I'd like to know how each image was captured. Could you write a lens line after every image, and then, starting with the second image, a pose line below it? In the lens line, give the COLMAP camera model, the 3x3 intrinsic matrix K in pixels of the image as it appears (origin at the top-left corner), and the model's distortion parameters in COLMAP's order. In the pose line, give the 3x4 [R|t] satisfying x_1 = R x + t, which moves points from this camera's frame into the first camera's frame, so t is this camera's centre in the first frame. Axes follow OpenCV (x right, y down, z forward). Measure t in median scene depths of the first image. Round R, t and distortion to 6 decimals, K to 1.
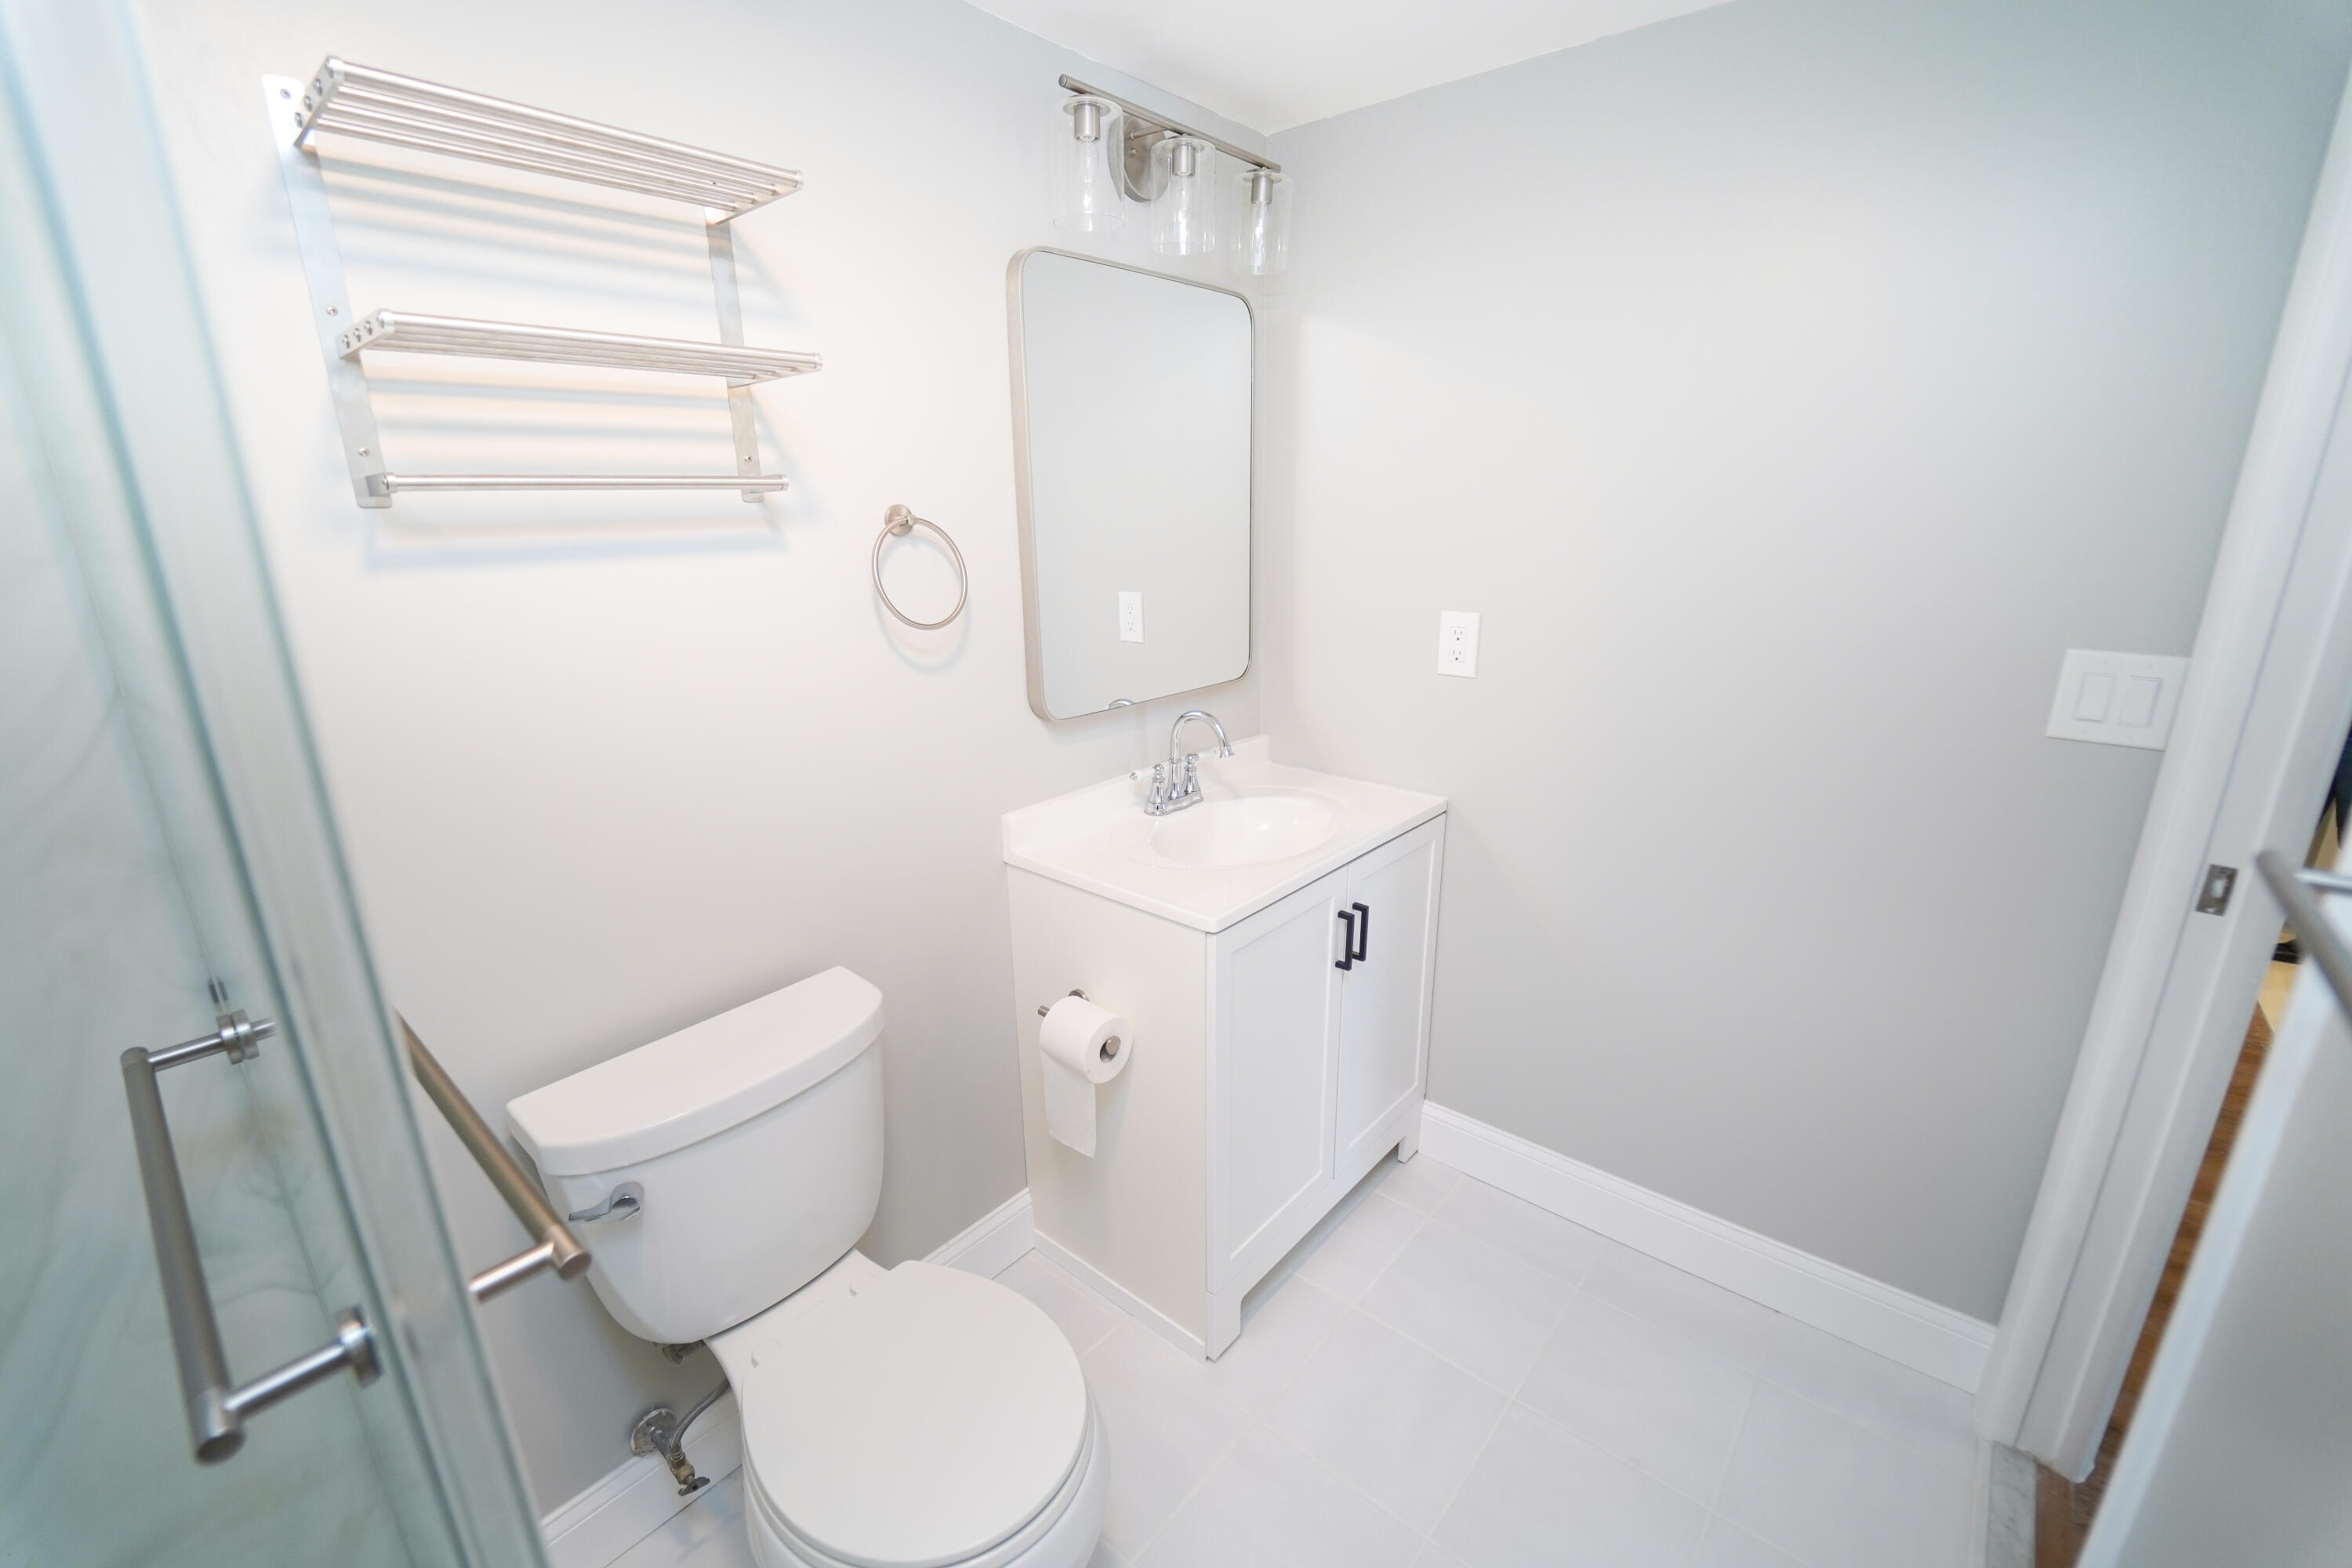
lens RADIAL K [[990.7, 0, 1155.4], [0, 990.7, 794.4], [0, 0, 1]] dist [-0.025477, -0.000189]
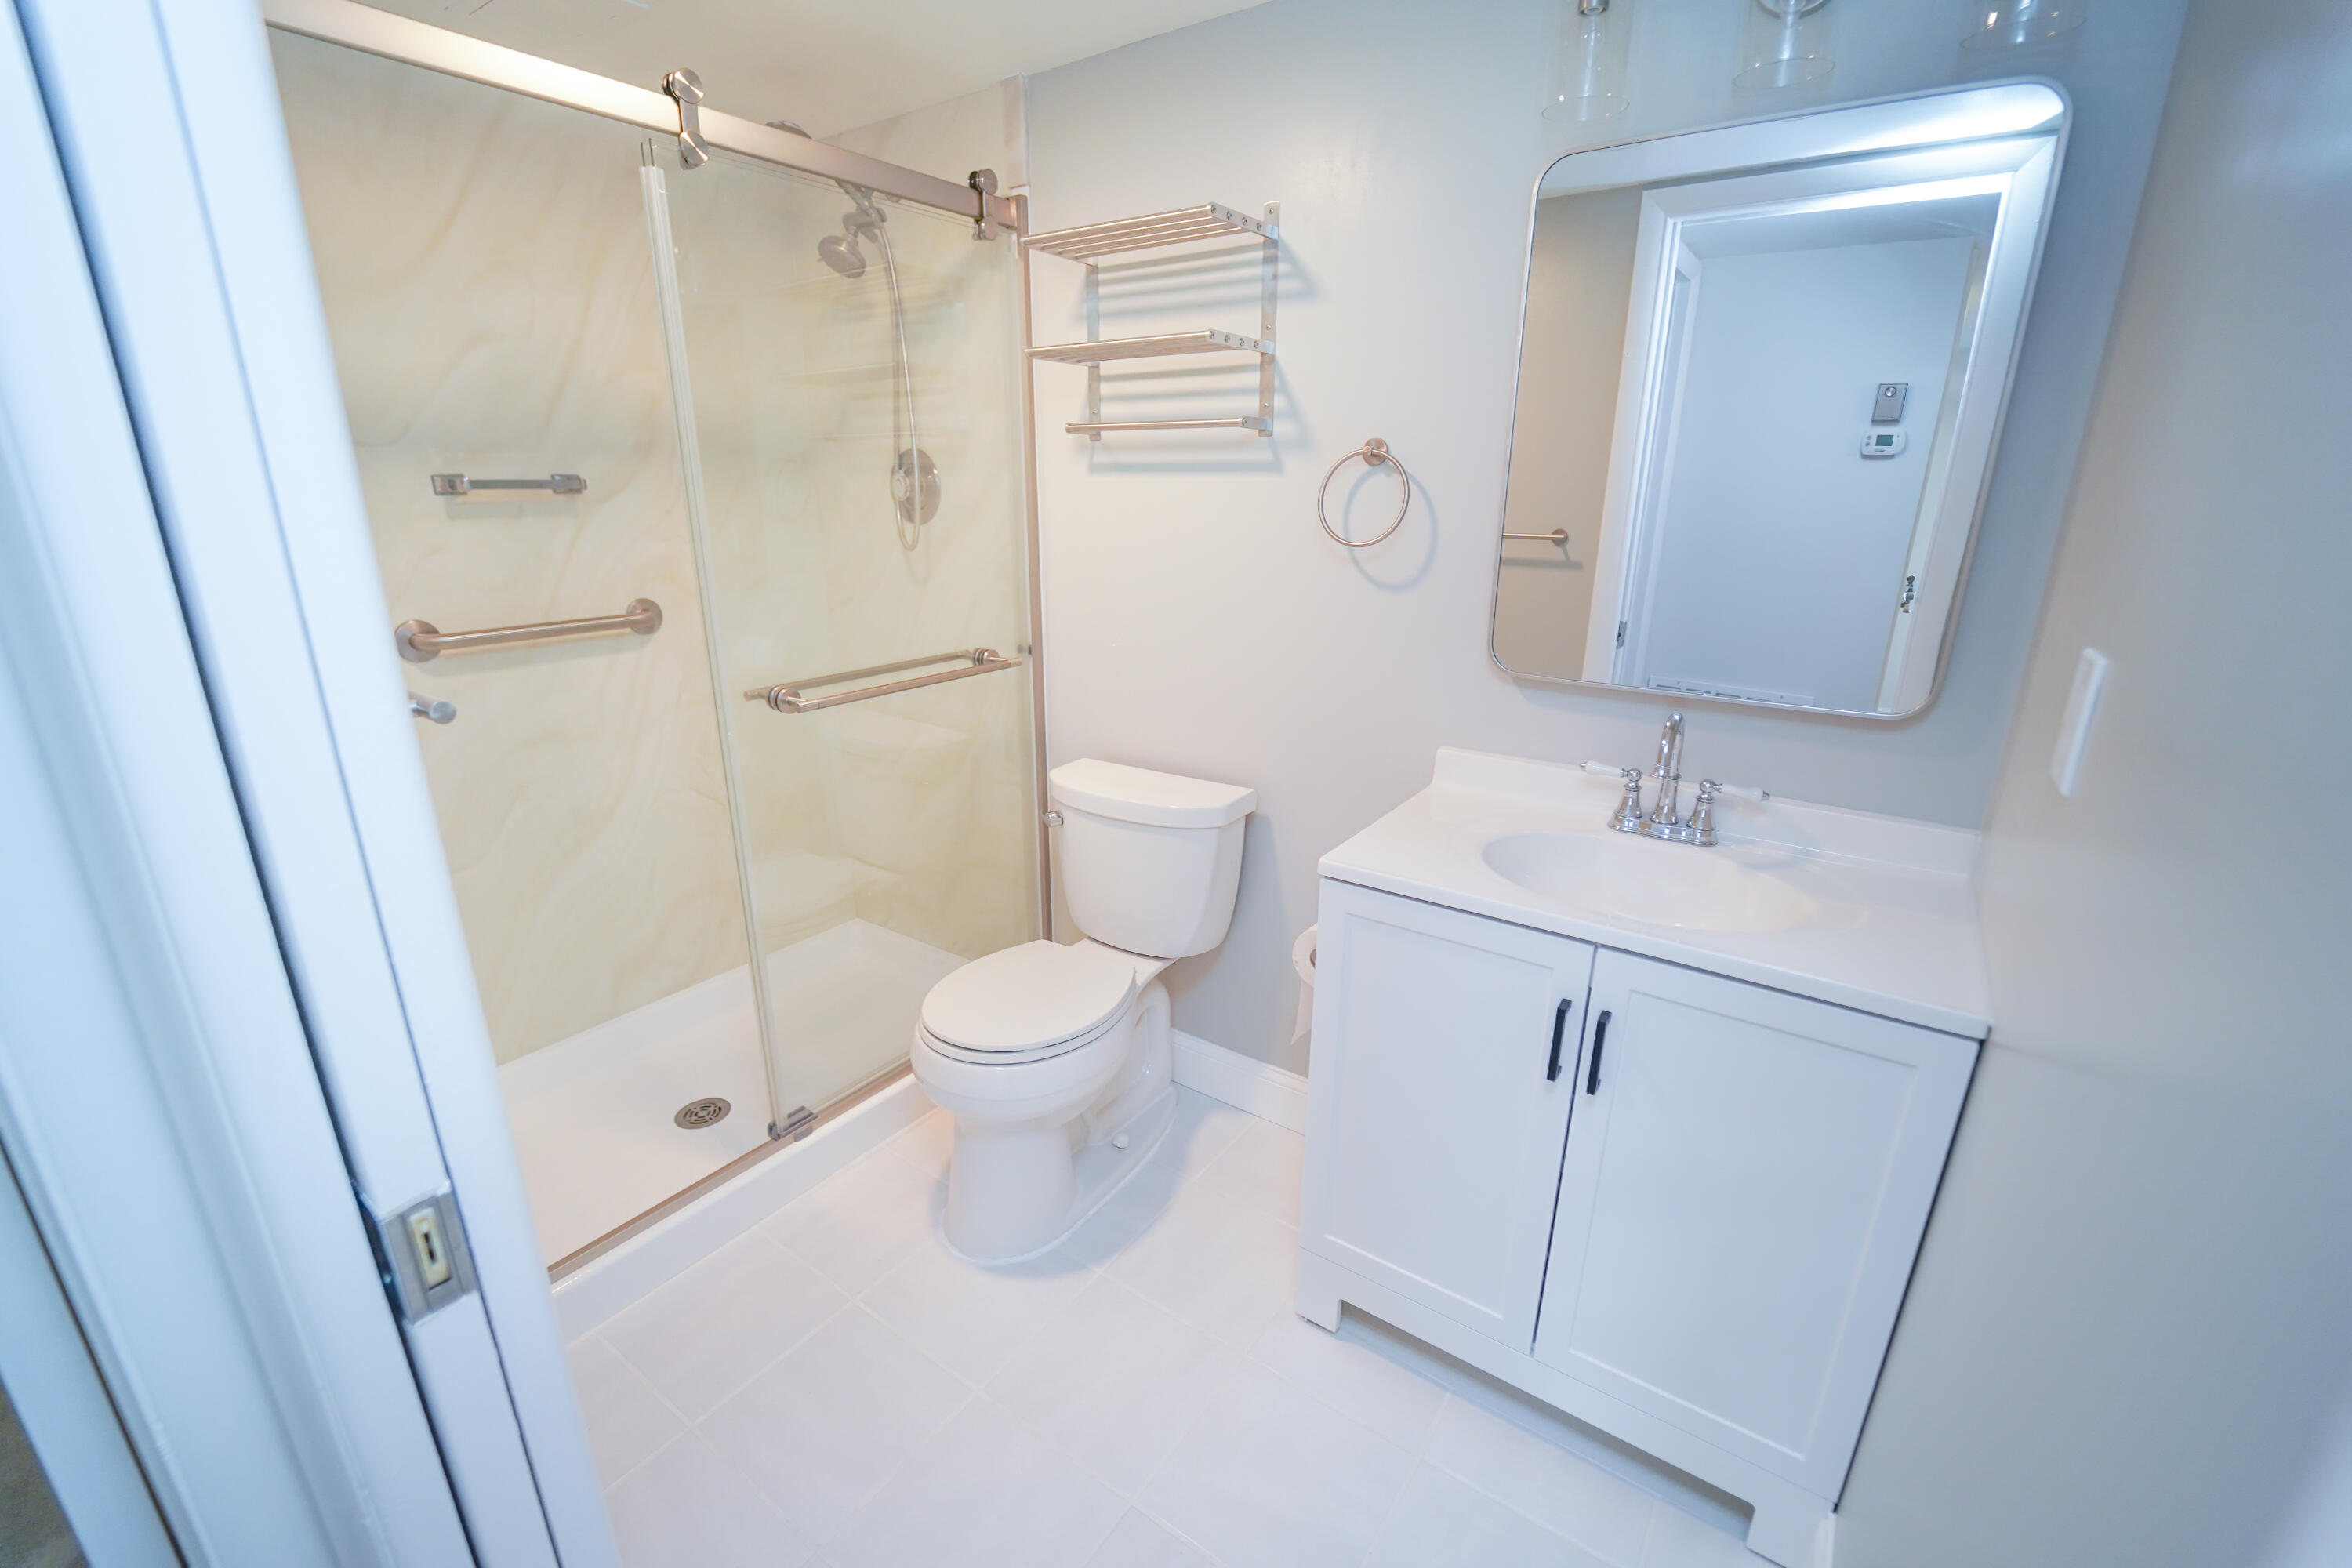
lens RADIAL K [[990.7, 0, 1155.4], [0, 990.7, 794.4], [0, 0, 1]] dist [-0.025477, -0.000189]
pose [[0.076051, 0.314704, -0.946138, 1.120659], [-0.288700, 0.915192, 0.281205, -0.188240], [0.954394, 0.251764, 0.160457, 0.784734]]
